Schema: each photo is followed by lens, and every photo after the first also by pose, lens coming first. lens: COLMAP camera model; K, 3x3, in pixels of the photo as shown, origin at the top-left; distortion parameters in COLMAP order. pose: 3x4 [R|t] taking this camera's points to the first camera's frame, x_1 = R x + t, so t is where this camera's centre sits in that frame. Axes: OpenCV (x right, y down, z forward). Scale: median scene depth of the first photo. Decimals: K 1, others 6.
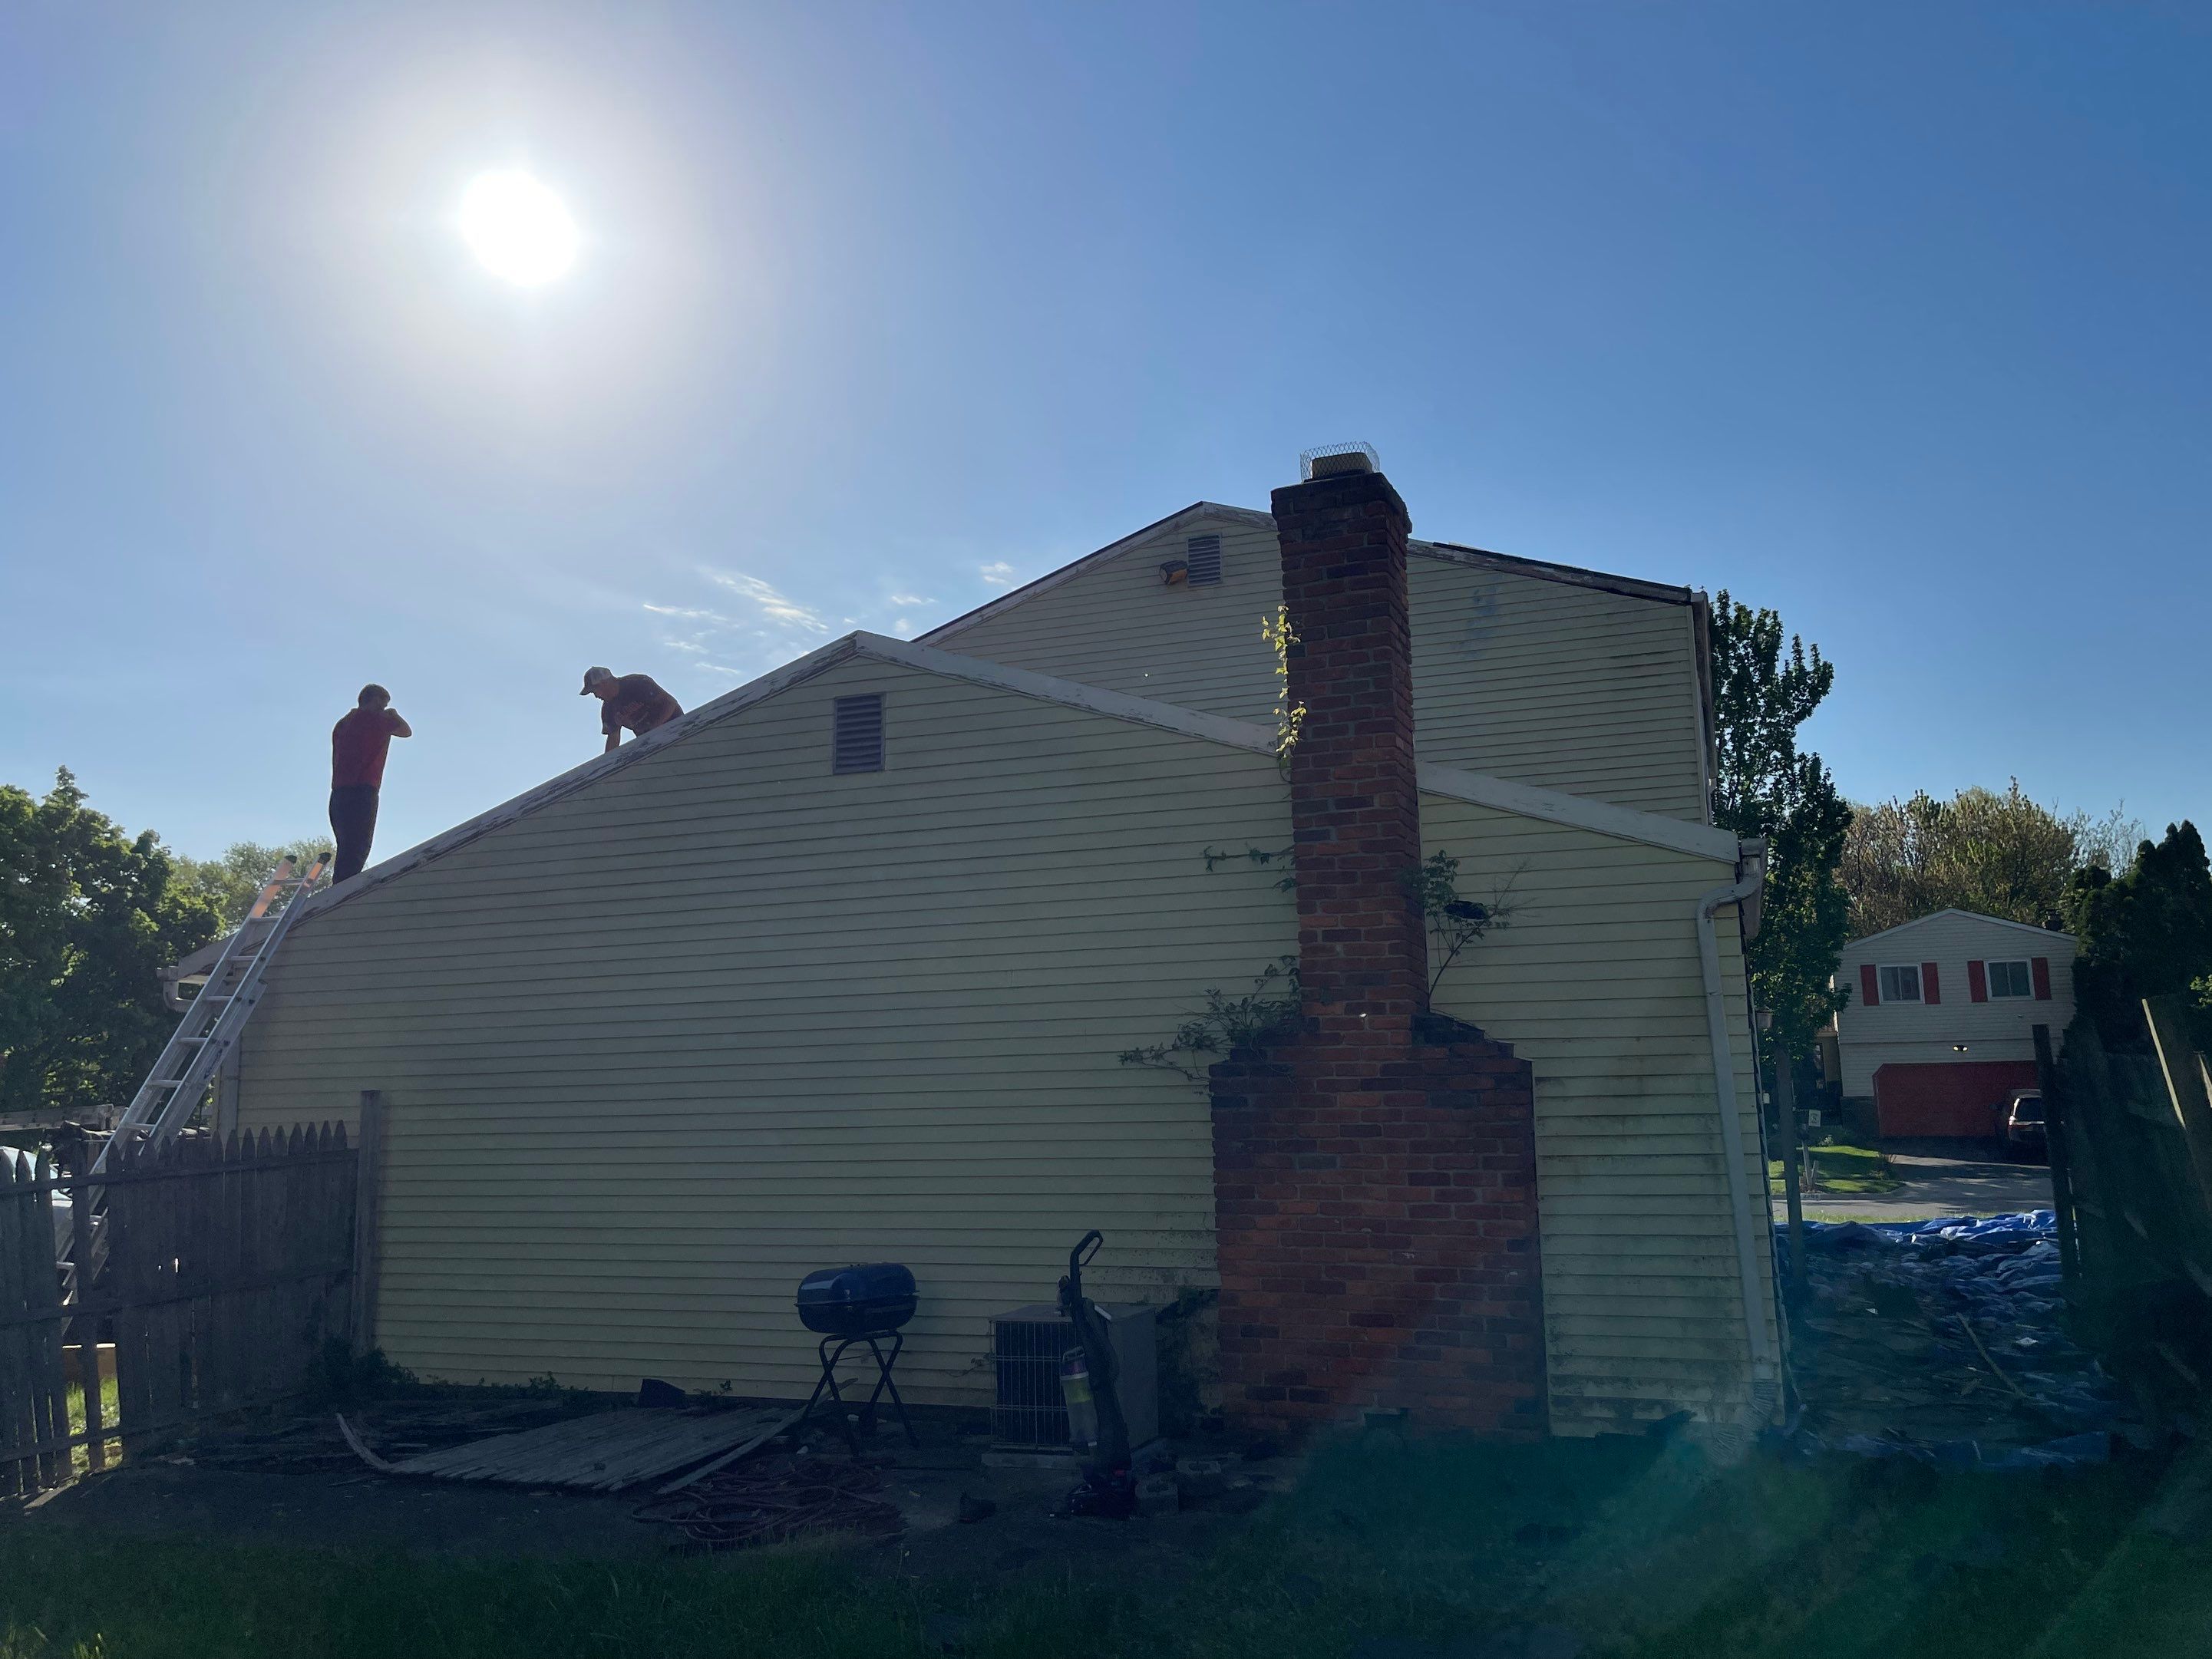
lens RADIAL K [[1647.8, 0, 1106.0], [0, 1647.8, 829.5], [0, 0, 1]] dist [-0.000924, -0.004223]
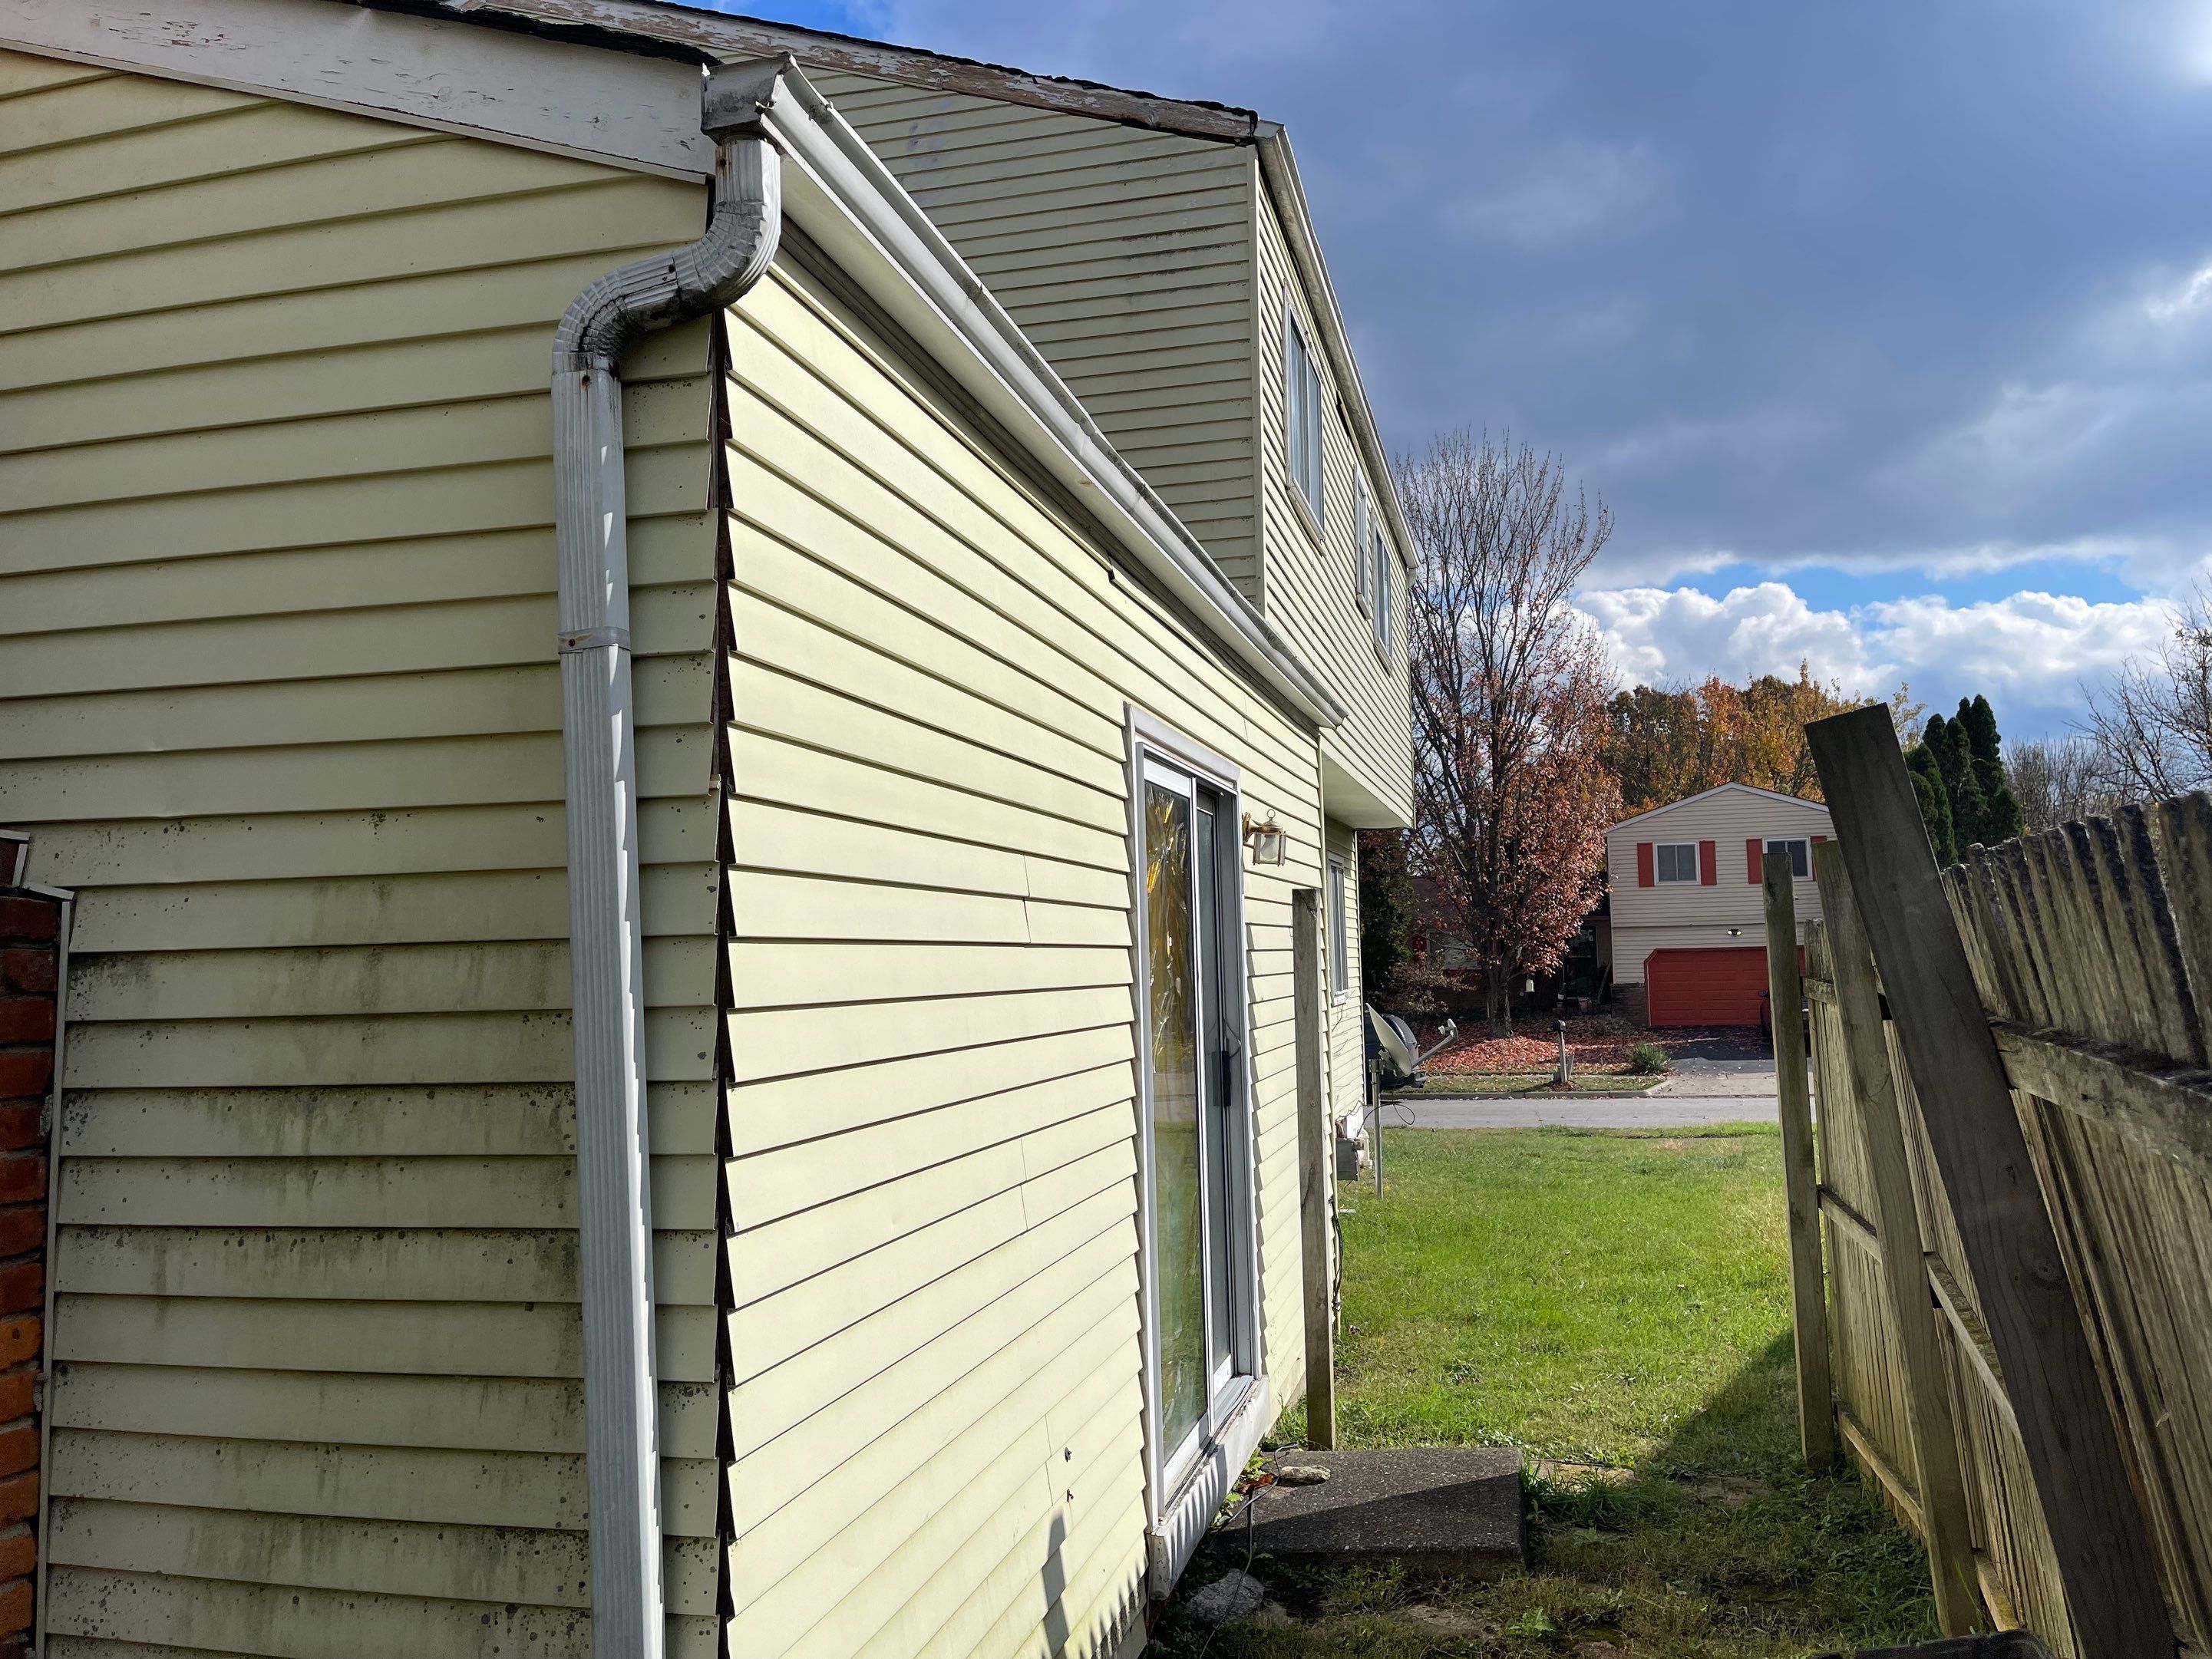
lens RADIAL K [[1672.4, 0, 1106.0], [0, 1672.4, 829.5], [0, 0, 1]] dist [0.031074, -0.001687]
pose [[0.993845, 0.012354, 0.110093, 0.409028], [-0.020200, 0.997312, 0.070438, 0.104291], [-0.108927, -0.072228, 0.991422, 0.688073]]
